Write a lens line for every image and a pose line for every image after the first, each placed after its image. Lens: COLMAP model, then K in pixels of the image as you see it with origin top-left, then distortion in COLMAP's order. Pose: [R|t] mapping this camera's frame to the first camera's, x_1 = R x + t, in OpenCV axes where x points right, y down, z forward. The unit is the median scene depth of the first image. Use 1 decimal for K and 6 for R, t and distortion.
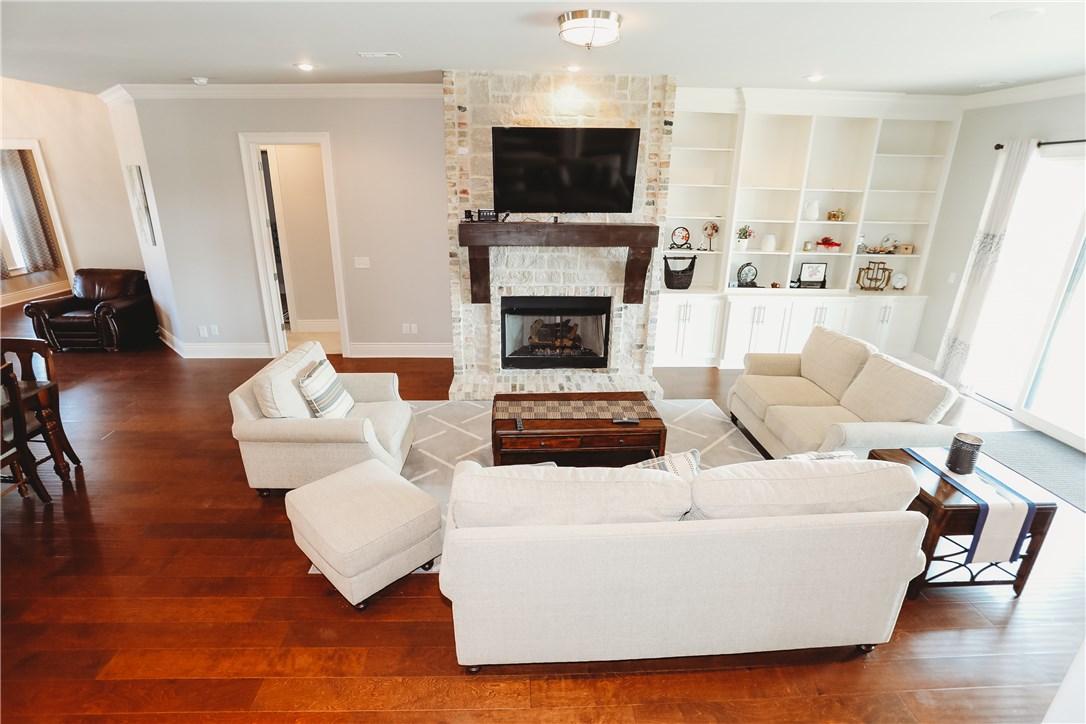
lens RADIAL K [[526.9, 0, 536.7], [0, 526.9, 360.6], [0, 0, 1]] dist [-0.078895, 0.037509]
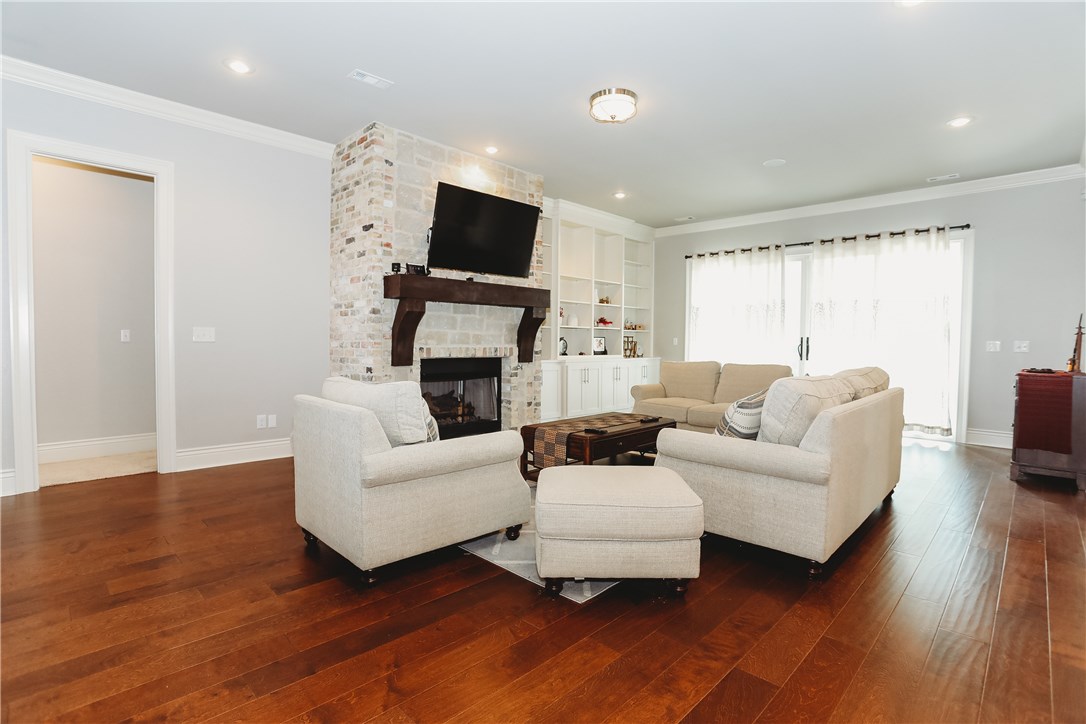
lens RADIAL K [[526.9, 0, 536.7], [0, 526.9, 360.6], [0, 0, 1]] dist [-0.078895, 0.037509]
pose [[0.735512, -0.027505, 0.676953, -0.545875], [0.221204, 0.954169, -0.201571, 0.114483], [-0.640384, 0.298002, 0.707887, 0.214546]]
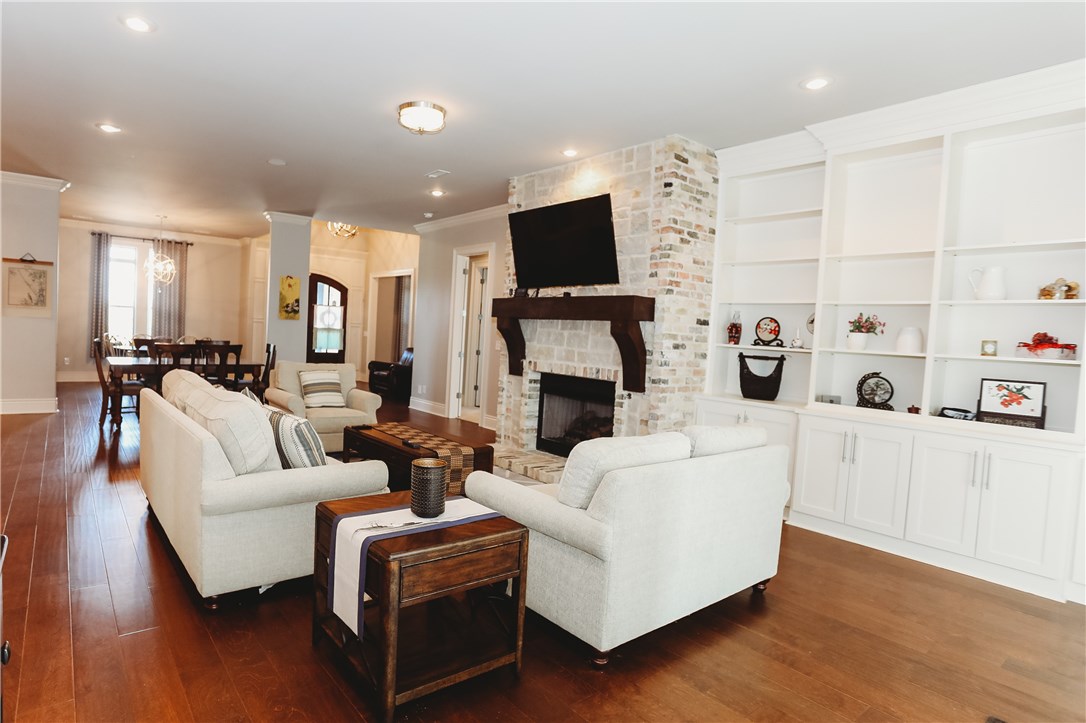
lens RADIAL K [[568.3, 0, 524.2], [0, 568.3, 347.8], [0, 0, 1]] dist [-0.003198, -0.000702]
pose [[0.612707, 0.038791, -0.789358, 0.799393], [-0.309082, 0.931005, -0.194161, 0.056076], [0.727364, 0.362940, 0.582423, 0.328360]]
